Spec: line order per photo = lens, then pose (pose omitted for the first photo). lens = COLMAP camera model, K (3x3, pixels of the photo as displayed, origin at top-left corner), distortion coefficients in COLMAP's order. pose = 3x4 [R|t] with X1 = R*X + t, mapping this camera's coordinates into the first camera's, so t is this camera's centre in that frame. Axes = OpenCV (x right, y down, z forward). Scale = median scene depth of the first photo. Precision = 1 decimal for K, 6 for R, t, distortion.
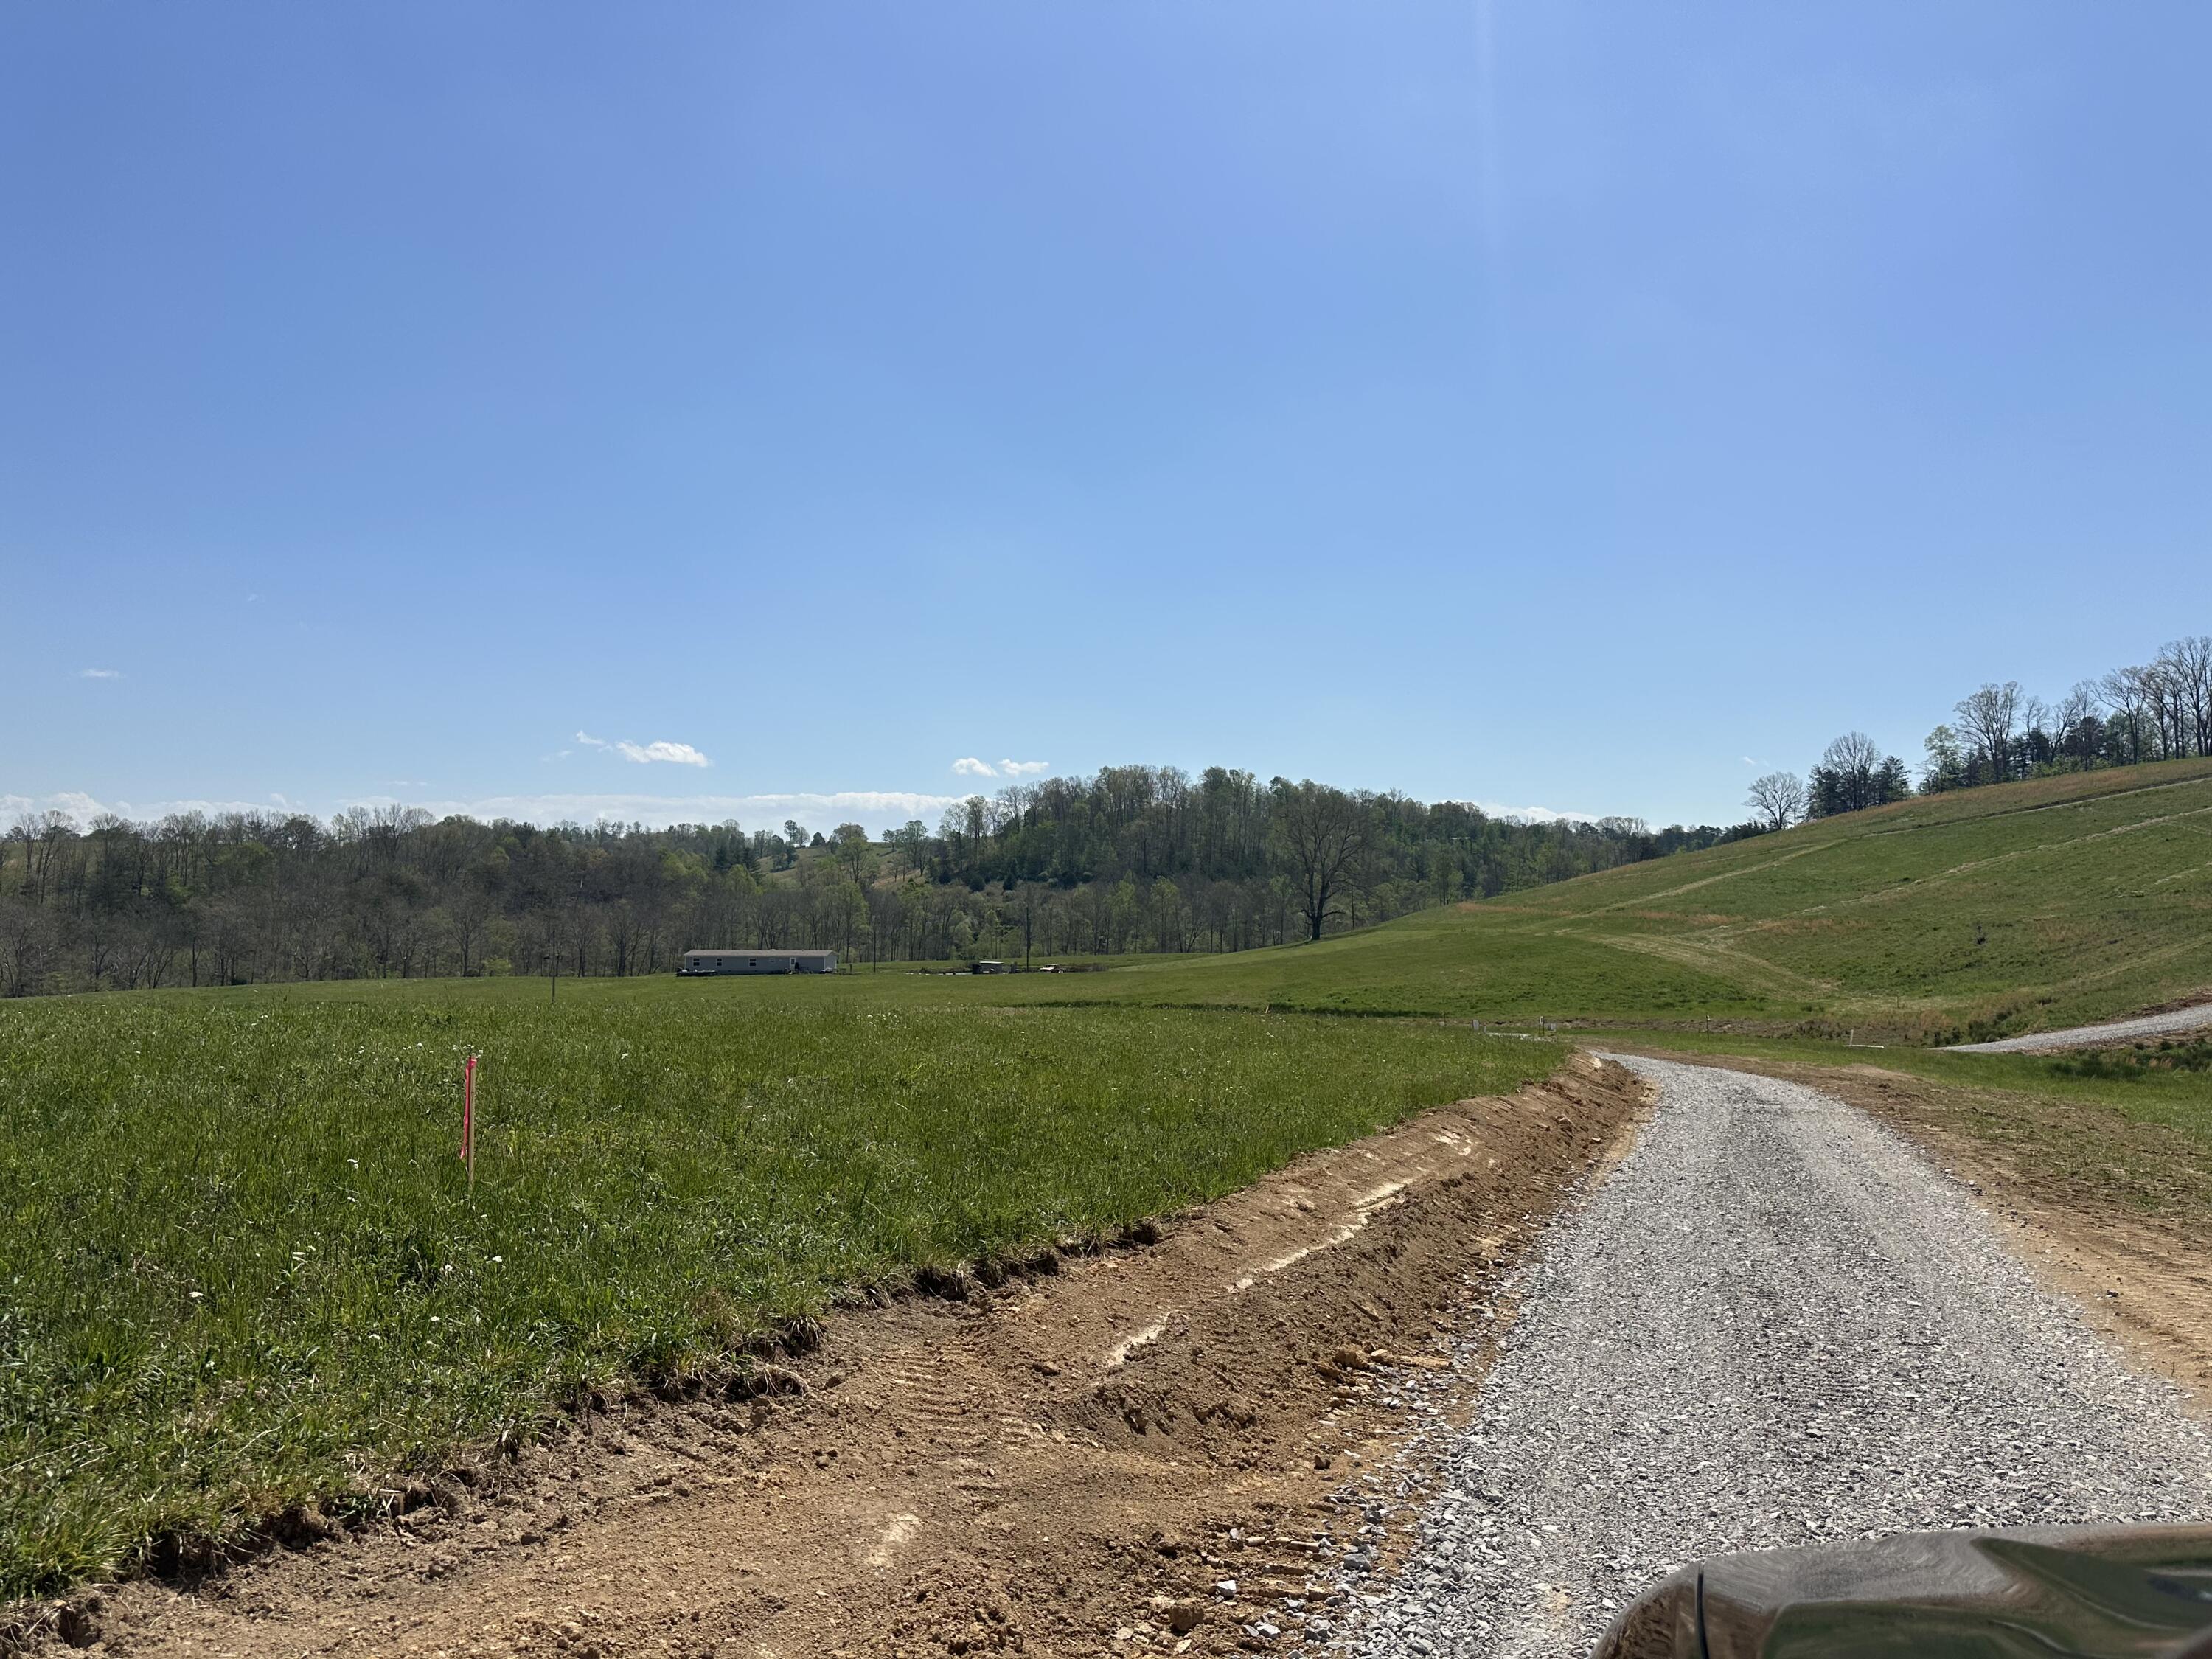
lens RADIAL K [[1717.4, 0, 1106.0], [0, 1717.4, 829.5], [0, 0, 1]] dist [0.001350, 0.001060]
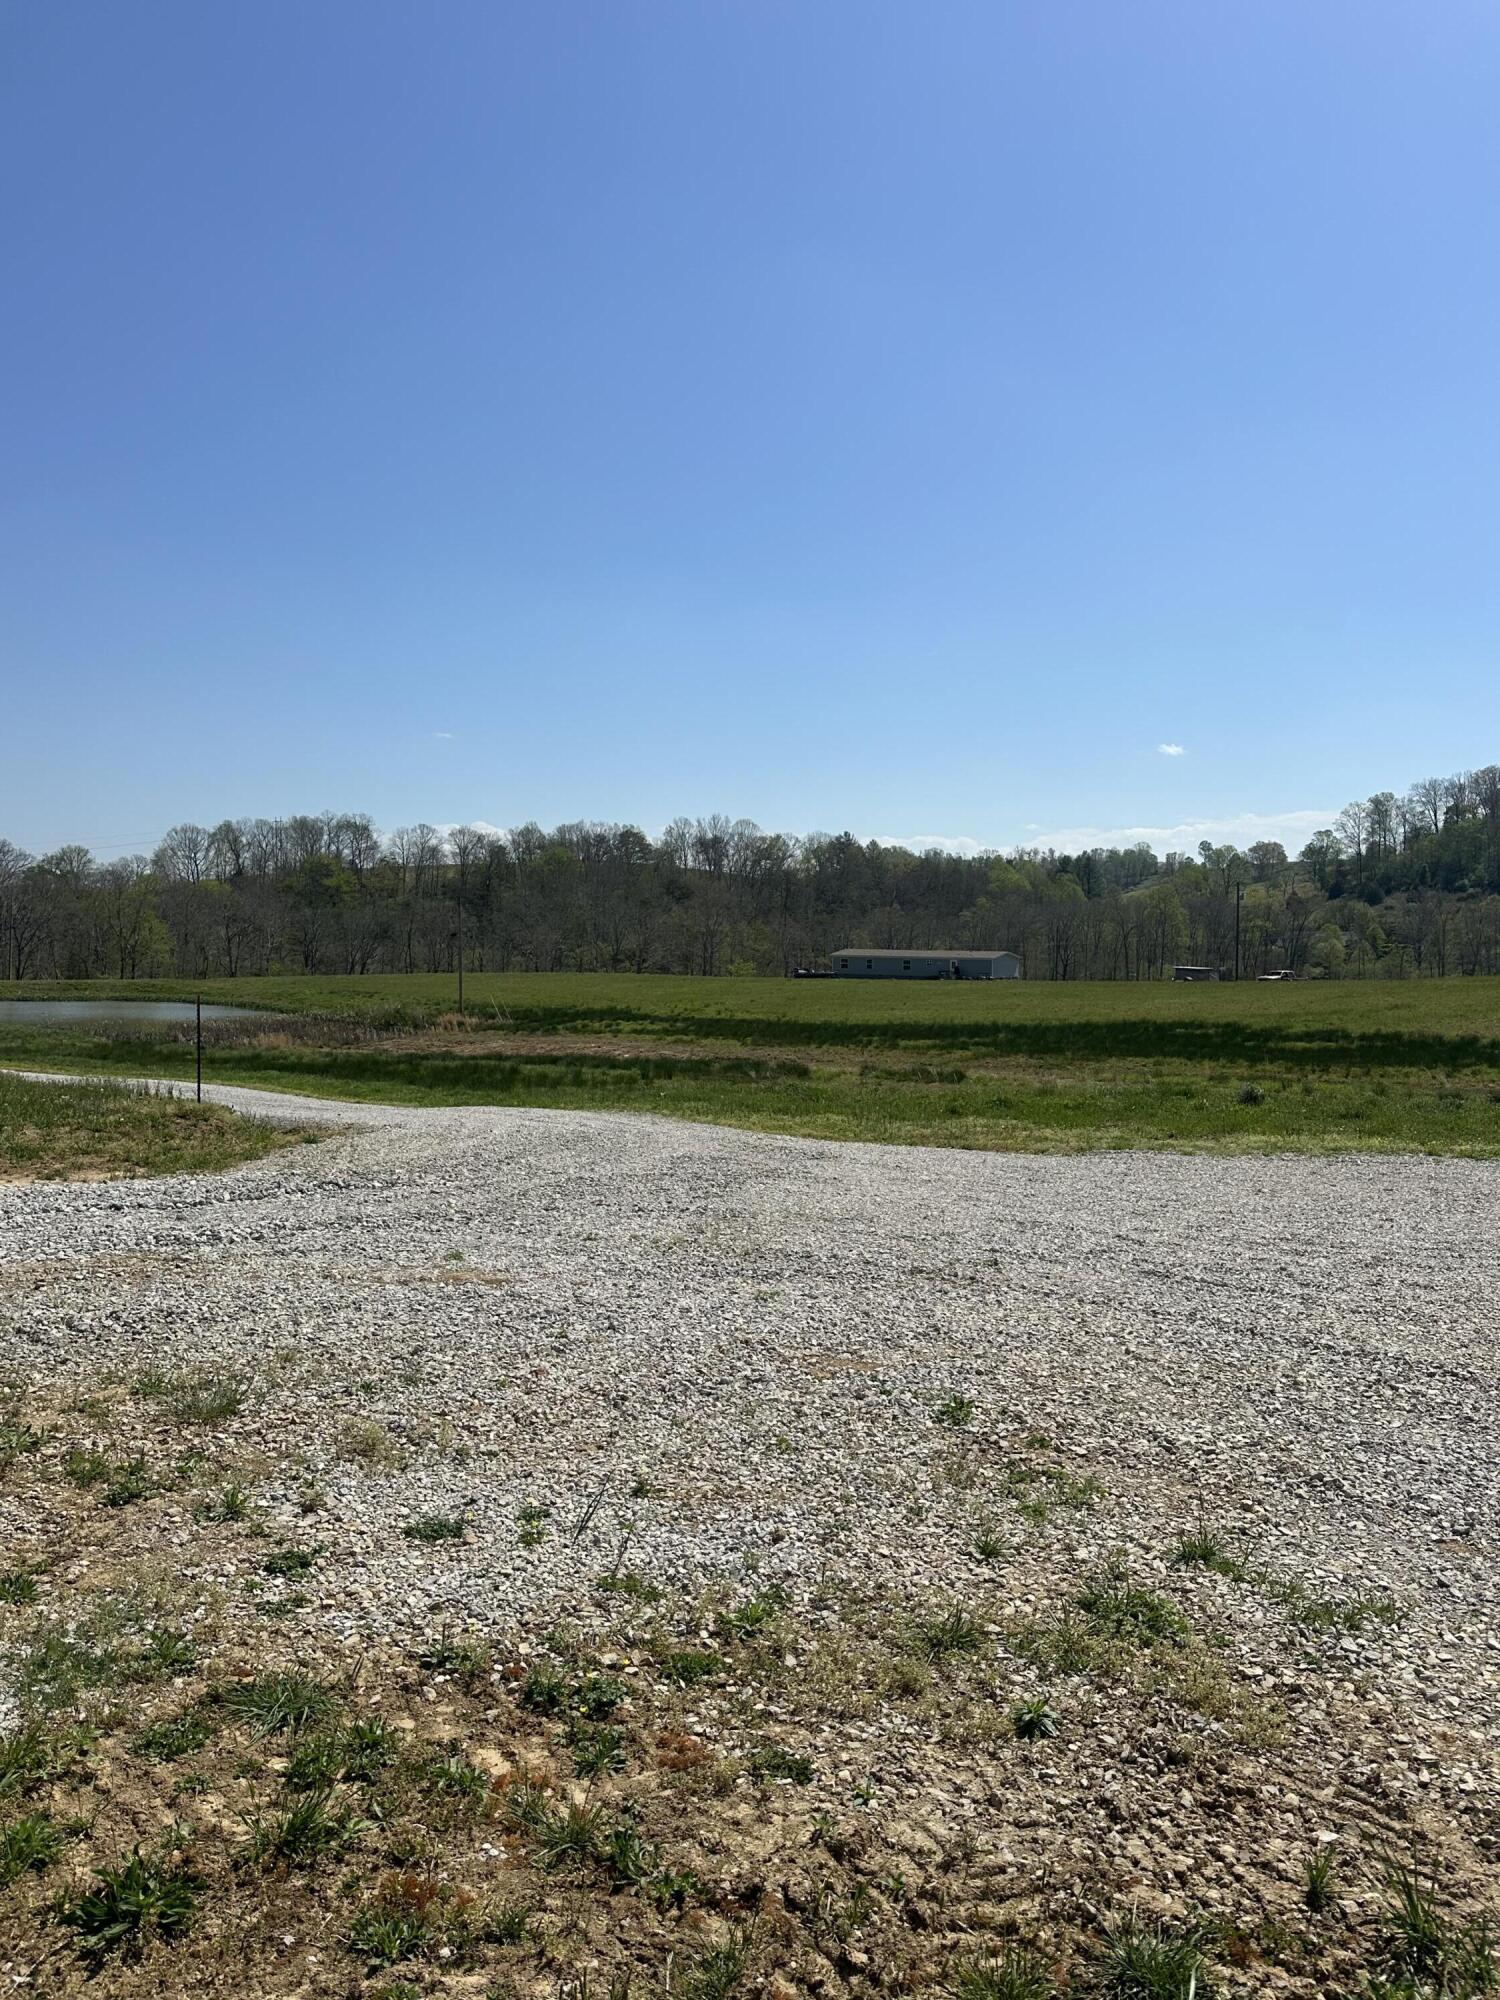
lens RADIAL K [[1661.2, 0, 750.0], [0, 1661.2, 1000.0], [0, 0, 1]] dist [0.068877, -0.000594]
pose [[0.888156, 0.023525, -0.458939, 0.030194], [0.013020, 0.997000, 0.076301, 0.016025], [0.459357, -0.073743, 0.885185, 0.143783]]
